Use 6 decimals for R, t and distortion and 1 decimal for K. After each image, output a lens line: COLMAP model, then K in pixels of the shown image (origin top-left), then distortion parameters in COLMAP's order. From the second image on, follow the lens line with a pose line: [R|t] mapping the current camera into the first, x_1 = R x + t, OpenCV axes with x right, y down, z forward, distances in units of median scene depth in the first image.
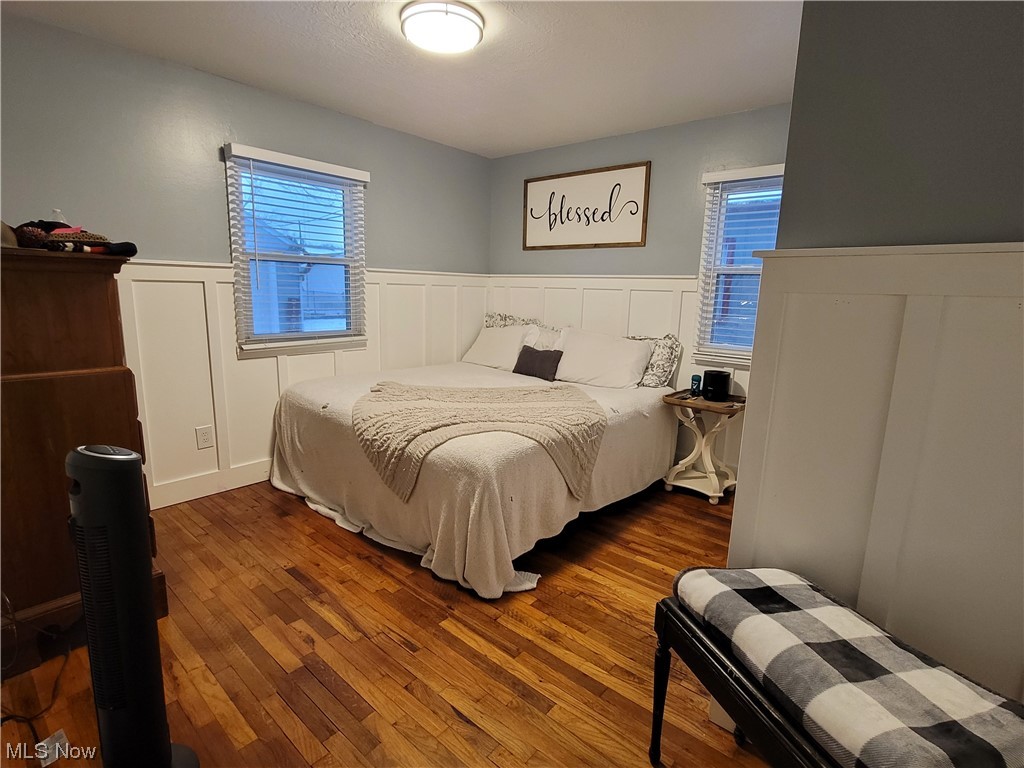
lens RADIAL K [[512.2, 0, 509.7], [0, 512.2, 383.1], [0, 0, 1]] dist [-0.005715, 0.002484]
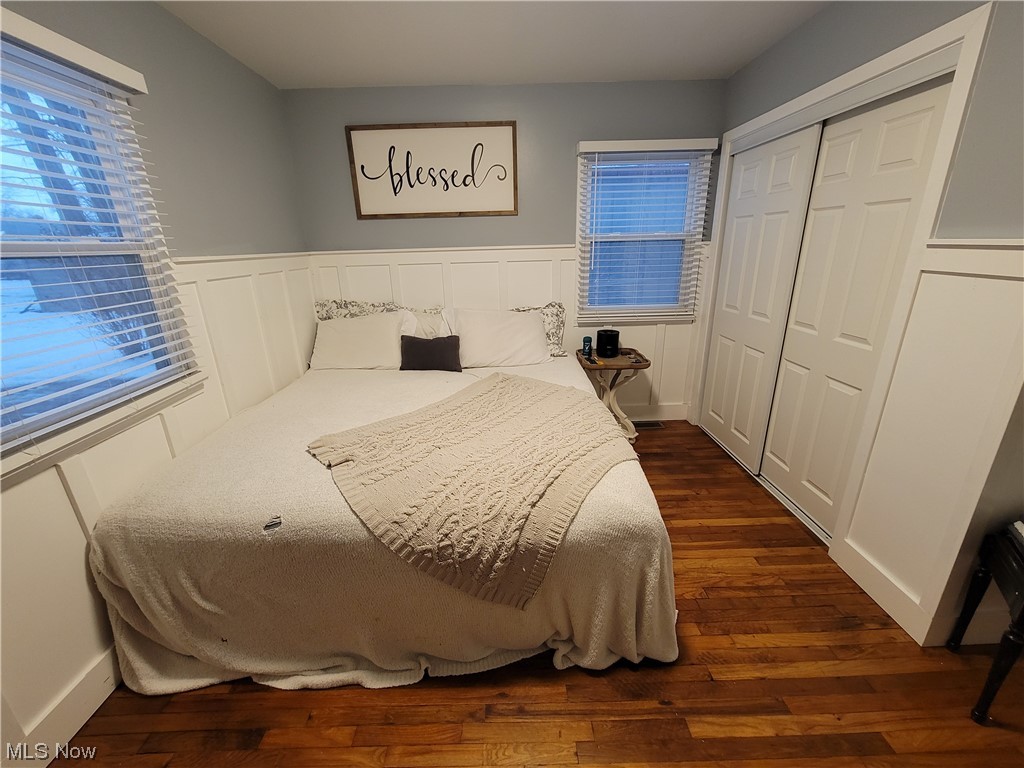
lens RADIAL K [[417.1, 0, 510.1], [0, 417.1, 383.6], [0, 0, 1]] dist [-0.002245, 0.001012]
pose [[0.745323, -0.255236, 0.615913, -0.322372], [0.165940, 0.965764, 0.199409, -0.118529], [-0.645722, -0.046420, 0.762160, 0.389392]]
